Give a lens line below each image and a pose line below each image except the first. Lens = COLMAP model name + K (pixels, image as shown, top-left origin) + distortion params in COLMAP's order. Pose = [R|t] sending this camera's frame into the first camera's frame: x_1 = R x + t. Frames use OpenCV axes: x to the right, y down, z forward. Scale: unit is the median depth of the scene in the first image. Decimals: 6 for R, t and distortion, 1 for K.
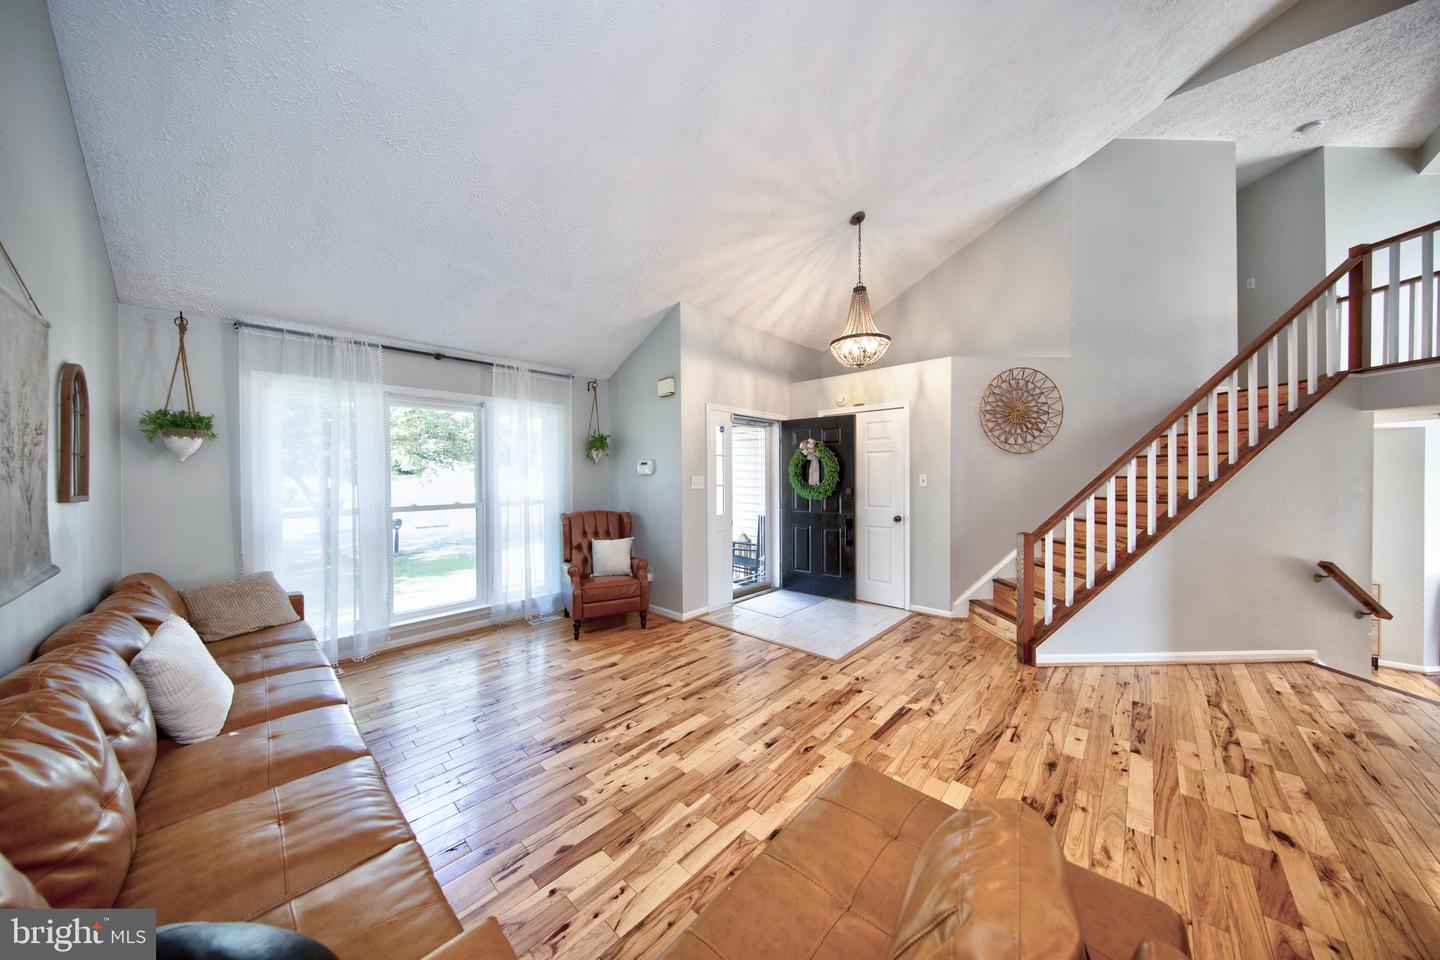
lens RADIAL K [[453.4, 0, 717.6], [0, 453.4, 476.3], [0, 0, 1]] dist [0.005176, -0.003895]
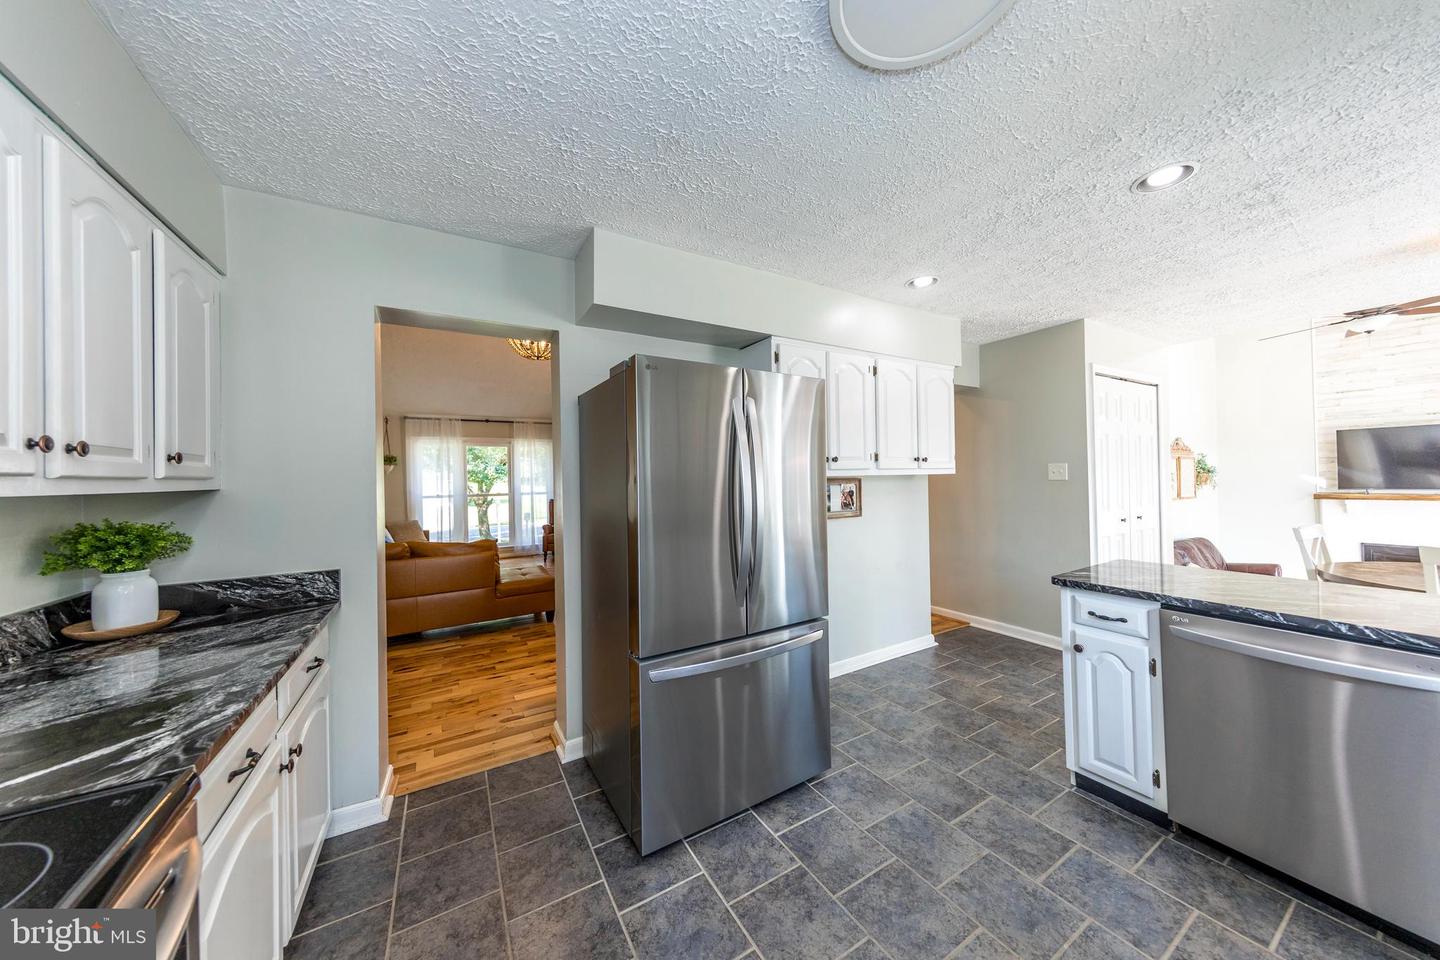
lens RADIAL K [[468.8, 0, 720.0], [0, 468.8, 480.0], [0, 0, 1]] dist [0.001882, 0.000339]
pose [[0.959979, -0.010988, -0.279857, 1.400092], [0.011019, 0.999938, -0.001463, 0.022215], [0.279856, -0.001680, 0.960041, -1.045071]]
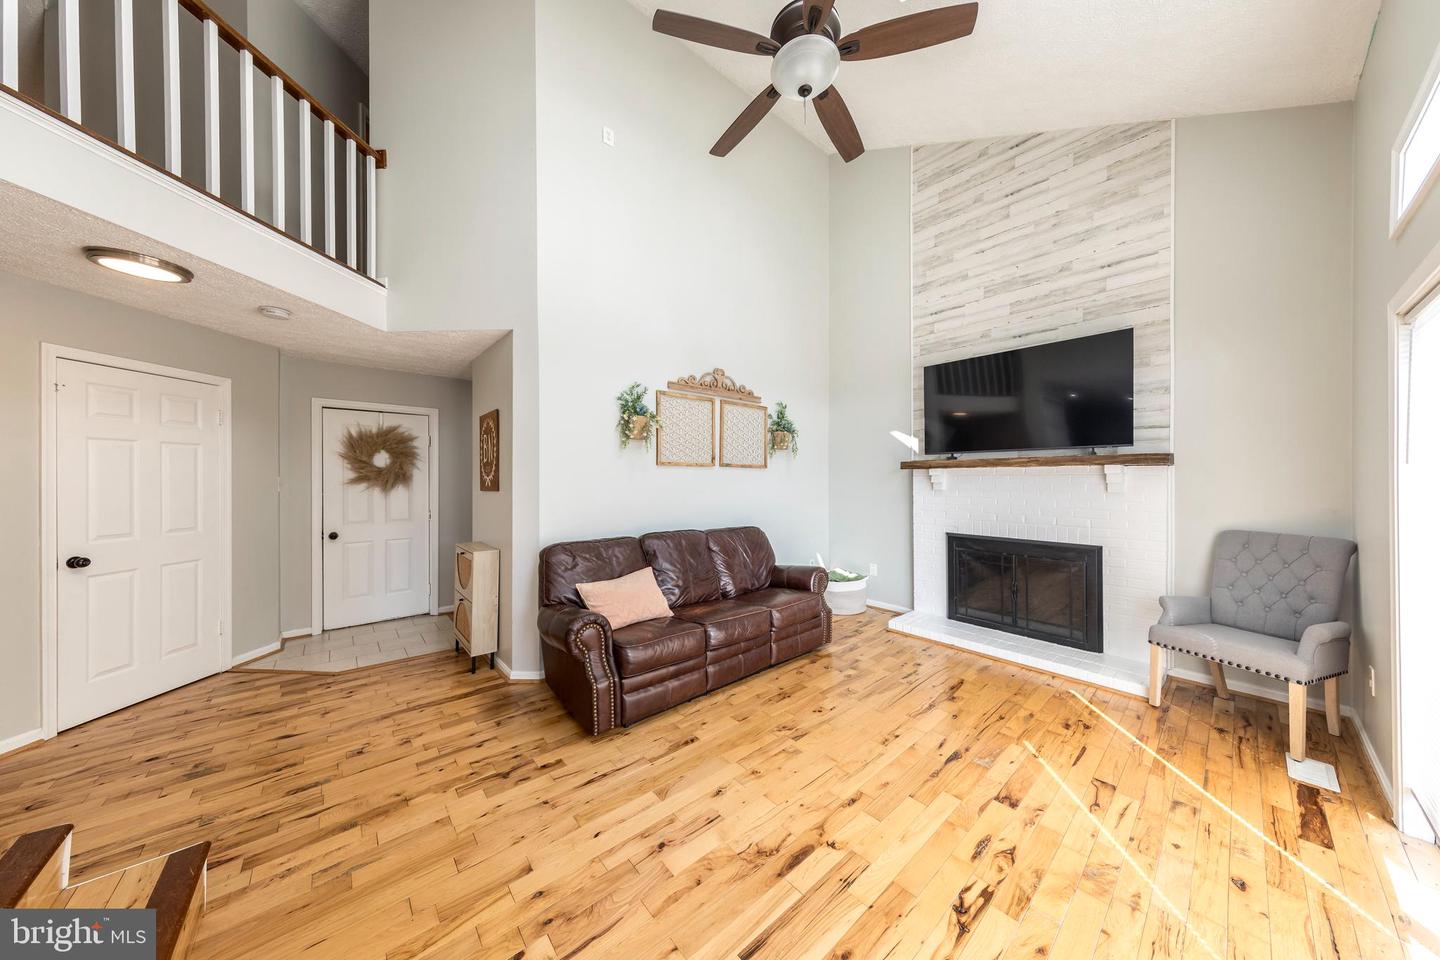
lens RADIAL K [[451.4, 0, 718.8], [0, 451.4, 477.6], [0, 0, 1]] dist [0.007772, -0.000167]
pose [[0.994743, 0.005107, -0.102280, 3.231698], [-0.005682, 0.999970, -0.005337, 0.194624], [0.102250, 0.005890, 0.994741, 0.542347]]
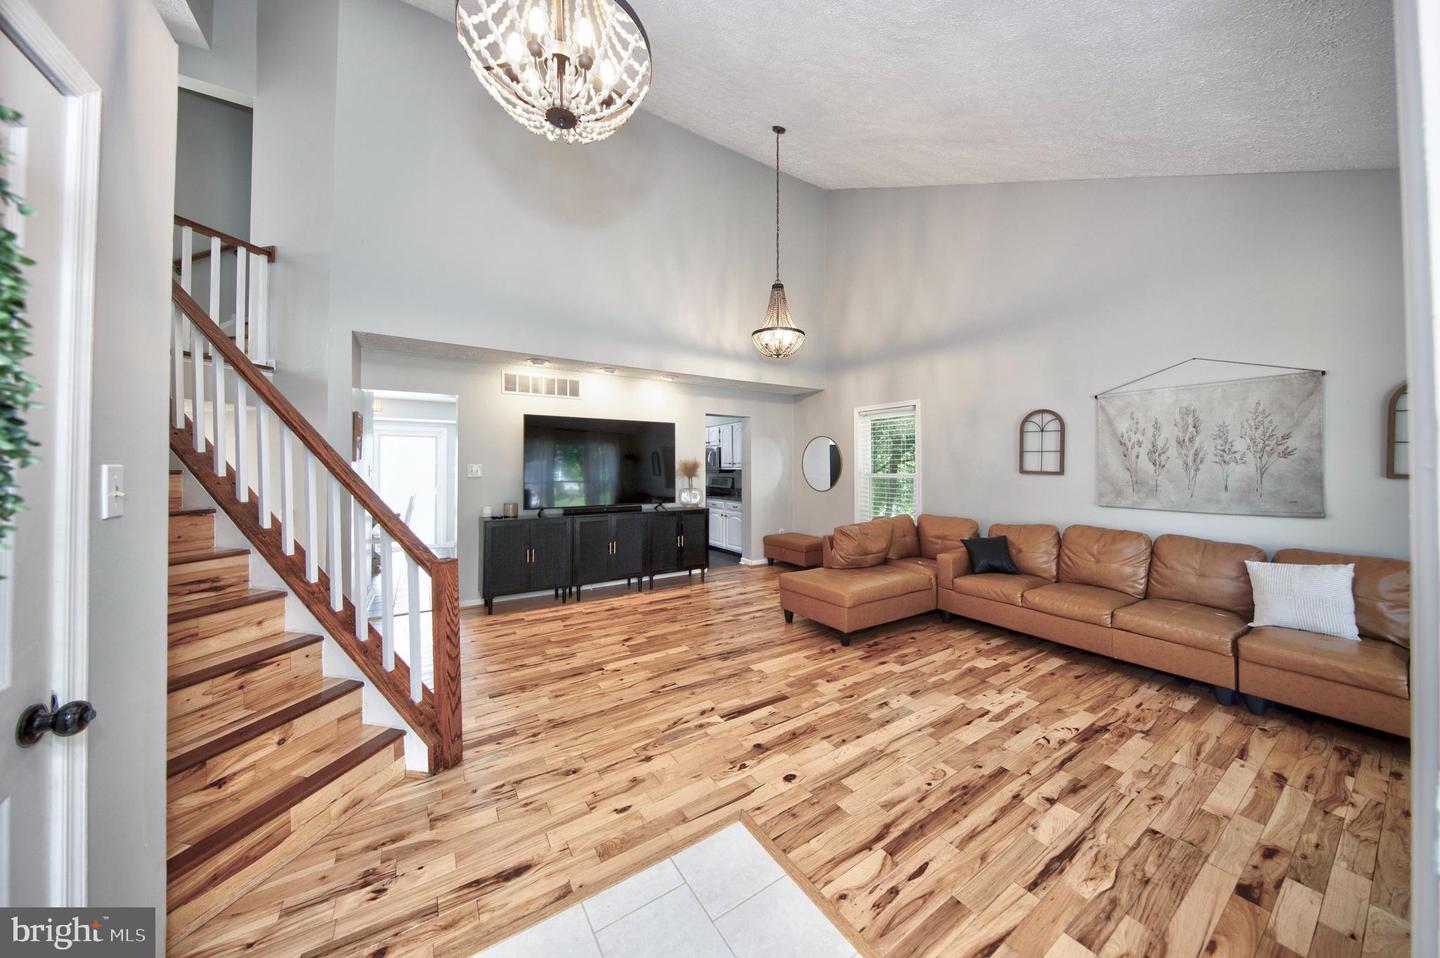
lens RADIAL K [[467.5, 0, 736.4], [0, 467.5, 465.7], [0, 0, 1]] dist [0.000983, -0.000037]
pose [[-0.974843, 0.007019, 0.222781, 0.180162], [0.007888, 0.999964, 0.003014, -0.001997], [-0.222751, 0.004695, -0.974864, 1.904727]]
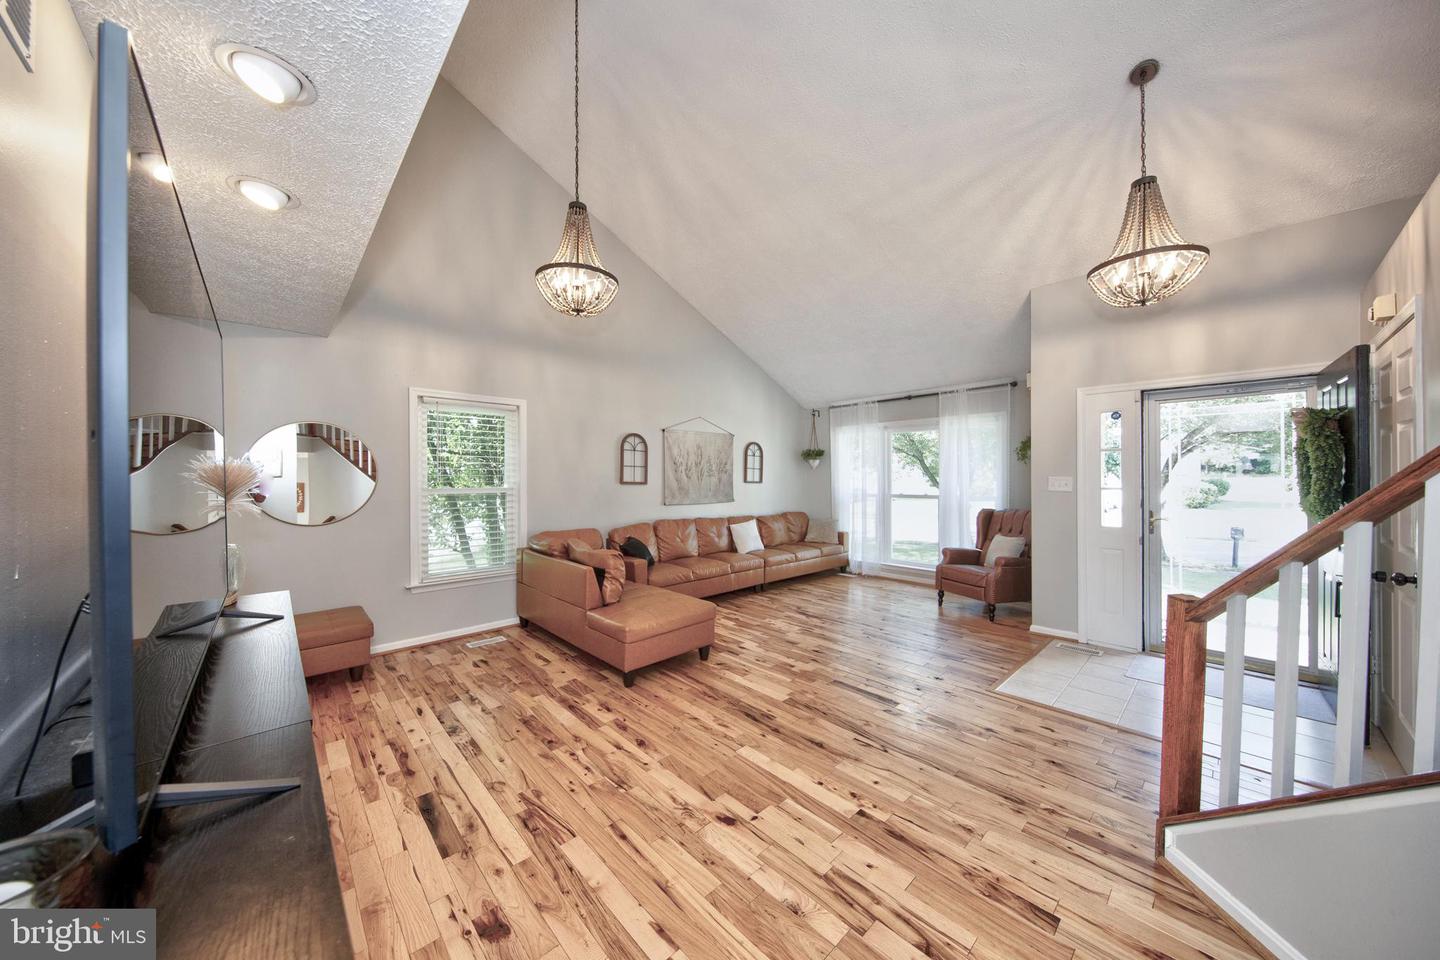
lens RADIAL K [[480.8, 0, 715.5], [0, 480.8, 477.0], [0, 0, 1]] dist [-0.000217, -0.000087]
pose [[-0.069470, 0.004921, -0.997572, 1.515620], [-0.003170, 0.999982, 0.005154, -0.003537], [0.997579, 0.003520, -0.069453, 0.666922]]
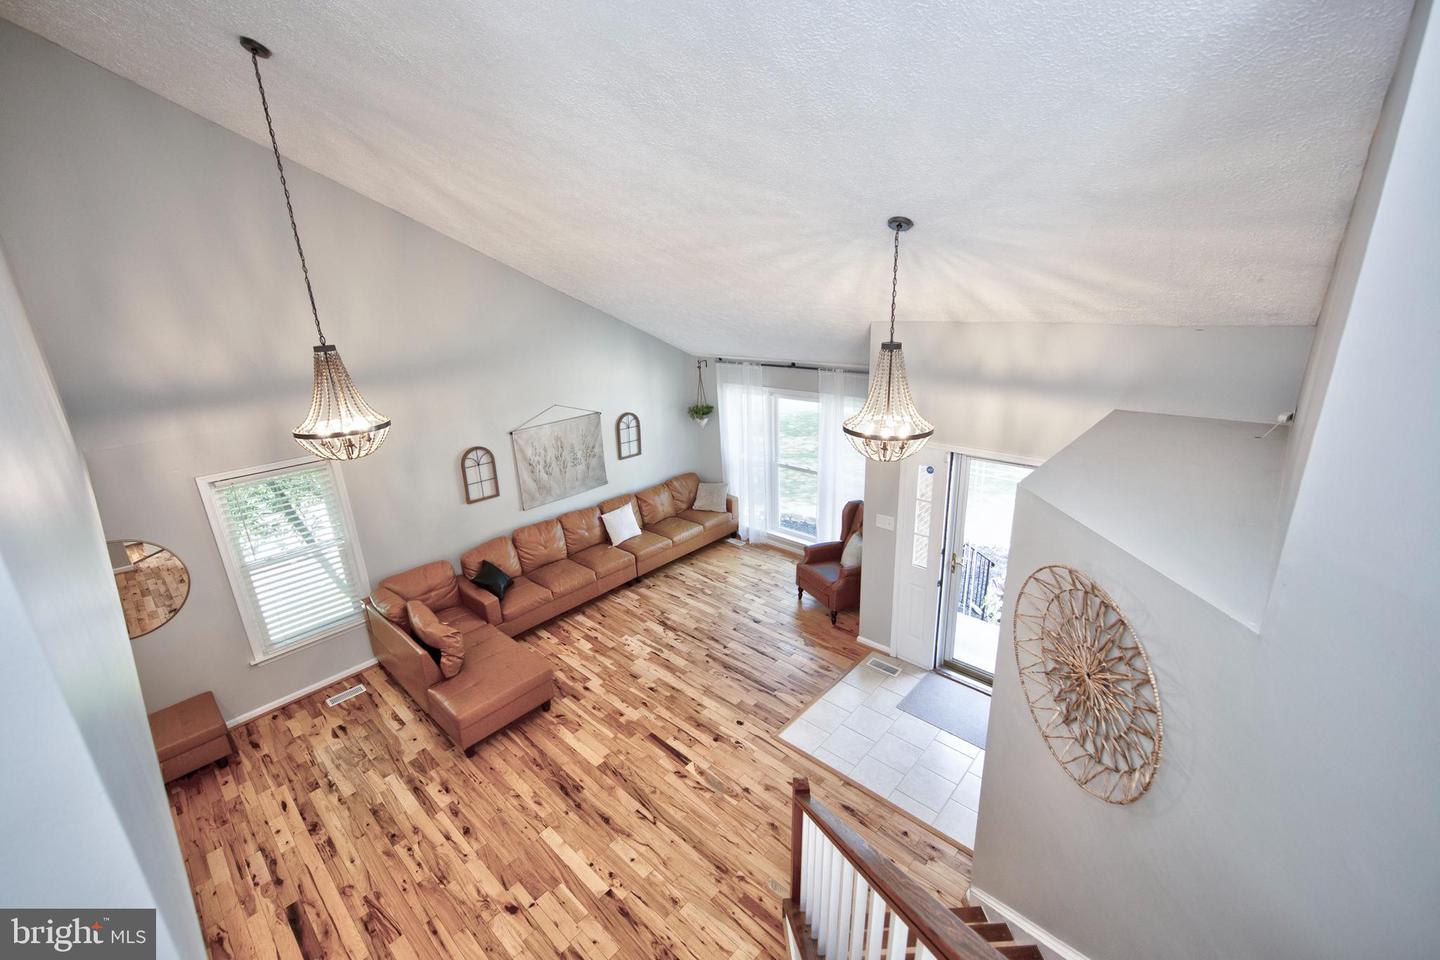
lens RADIAL K [[596.2, 0, 717.8], [0, 596.2, 474.6], [0, 0, 1]] dist [-0.000234, -0.000407]
pose [[0.007583, 0.312923, -0.949748, 1.721364], [0.032496, 0.949197, 0.313001, -0.749371], [0.999443, -0.033237, -0.002971, 1.108671]]
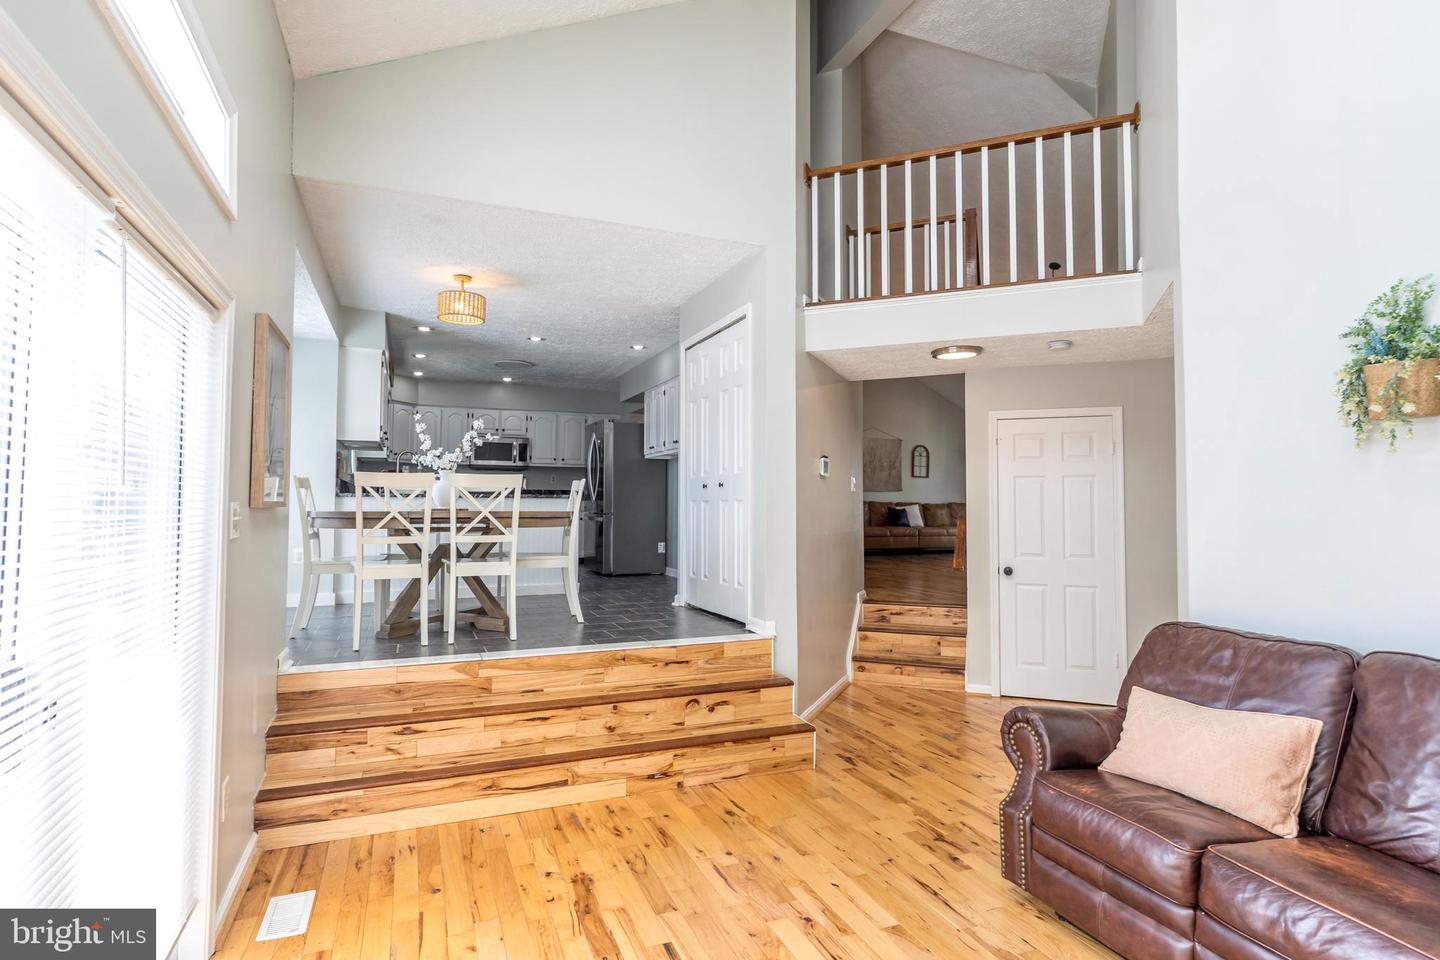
lens RADIAL K [[744.4, 0, 713.2], [0, 744.4, 473.4], [0, 0, 1]] dist [-0.000892, -0.000153]
pose [[-0.408816, -0.031472, -0.912074, 4.009650], [-0.006782, 0.999482, -0.031449, 0.174659], [0.912592, -0.006671, -0.408818, 1.443852]]
